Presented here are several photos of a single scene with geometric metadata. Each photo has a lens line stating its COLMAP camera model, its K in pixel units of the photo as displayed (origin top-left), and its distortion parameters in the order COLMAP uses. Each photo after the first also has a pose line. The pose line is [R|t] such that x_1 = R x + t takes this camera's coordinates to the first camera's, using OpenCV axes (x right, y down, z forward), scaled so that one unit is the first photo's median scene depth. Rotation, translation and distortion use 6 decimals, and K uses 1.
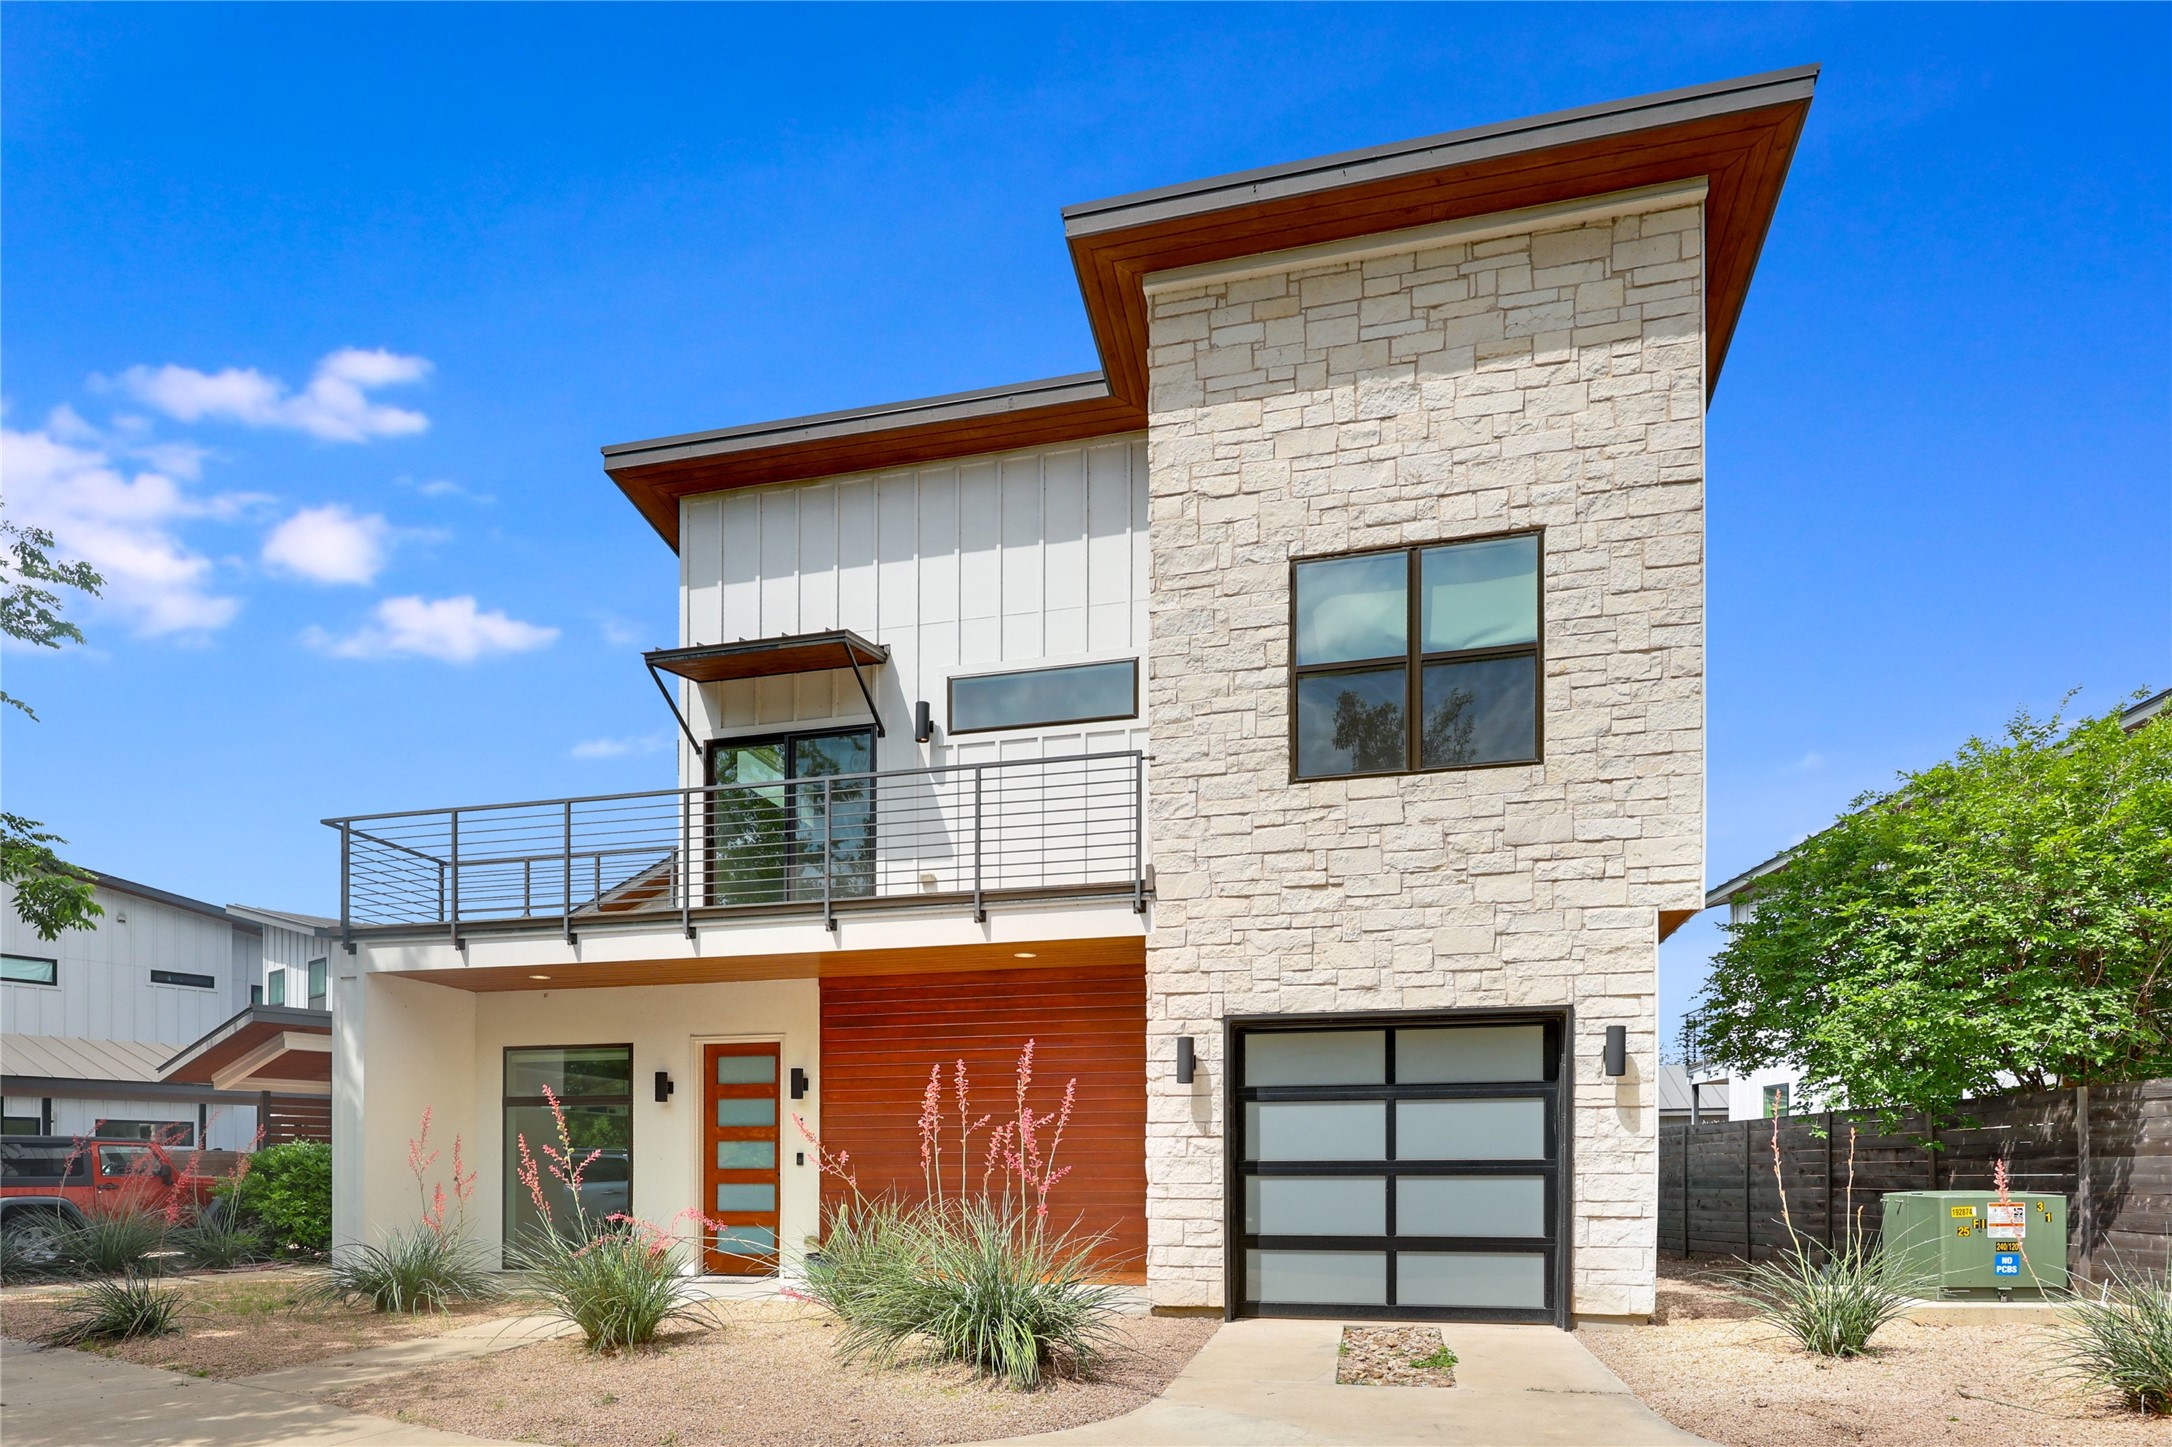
lens RADIAL K [[858.6, 0, 1086.0], [0, 858.6, 723.5], [0, 0, 1]] dist [-0.000567, 0.000014]
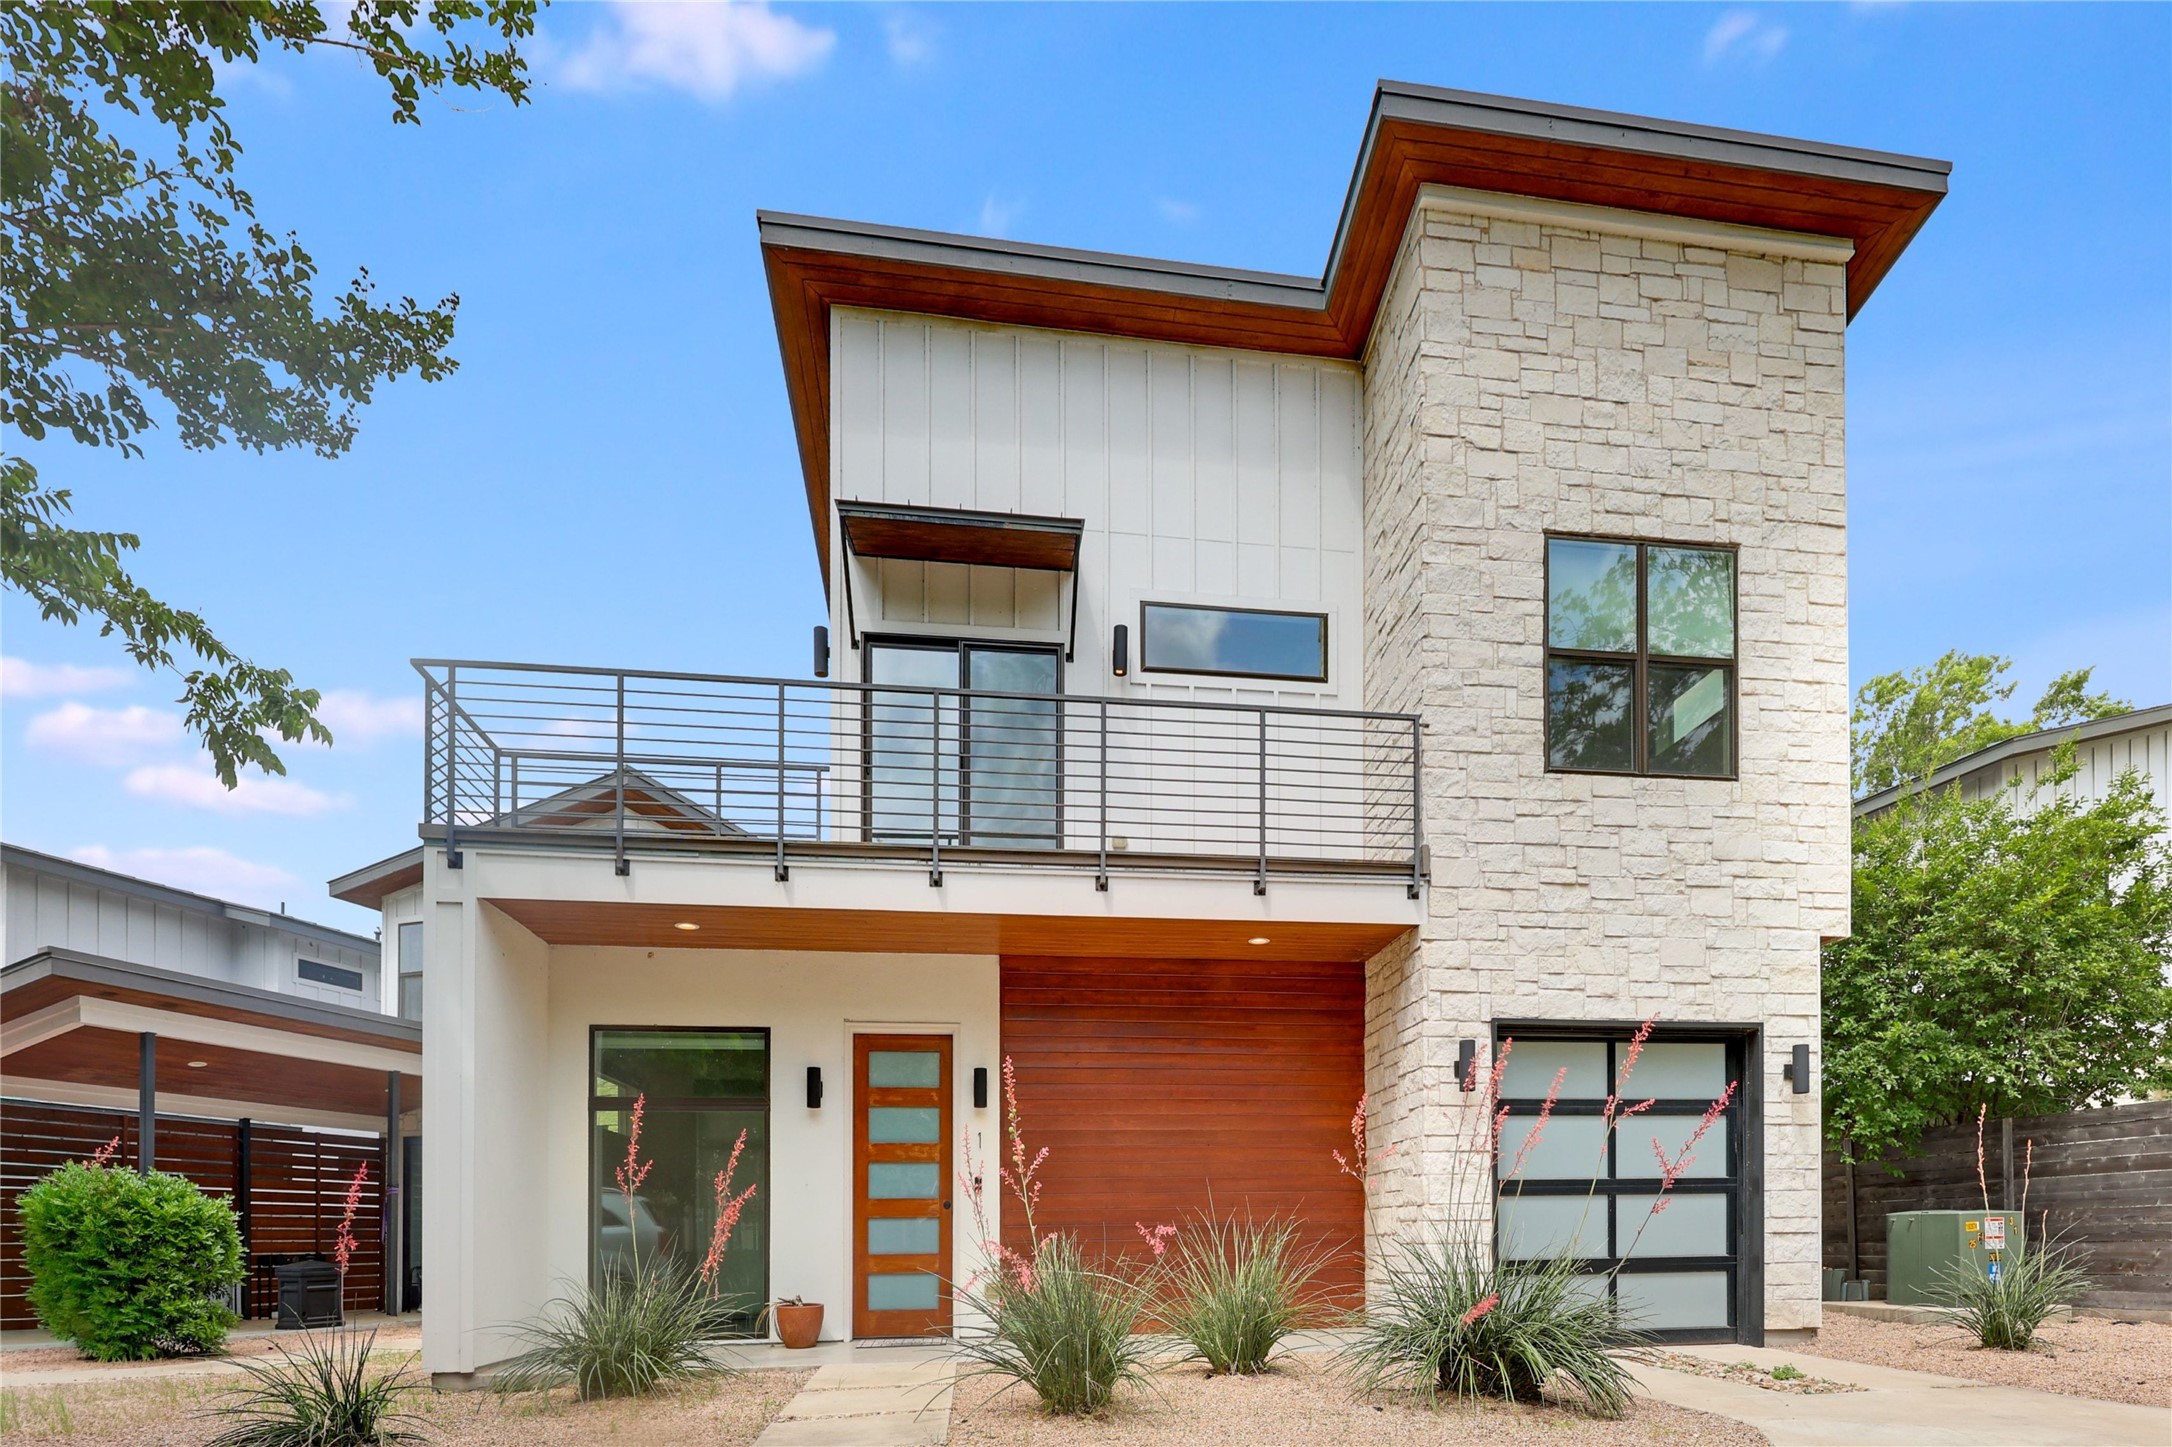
lens RADIAL K [[1003.1, 0, 1015.9], [0, 1003.1, 727.8], [0, 0, 1]] dist [0.001012, 0.000278]
pose [[0.949907, 0.122875, 0.287365, -0.607106], [-0.123895, 0.992186, -0.014705, 0.107464], [-0.286926, -0.021634, 0.957708, 0.133353]]
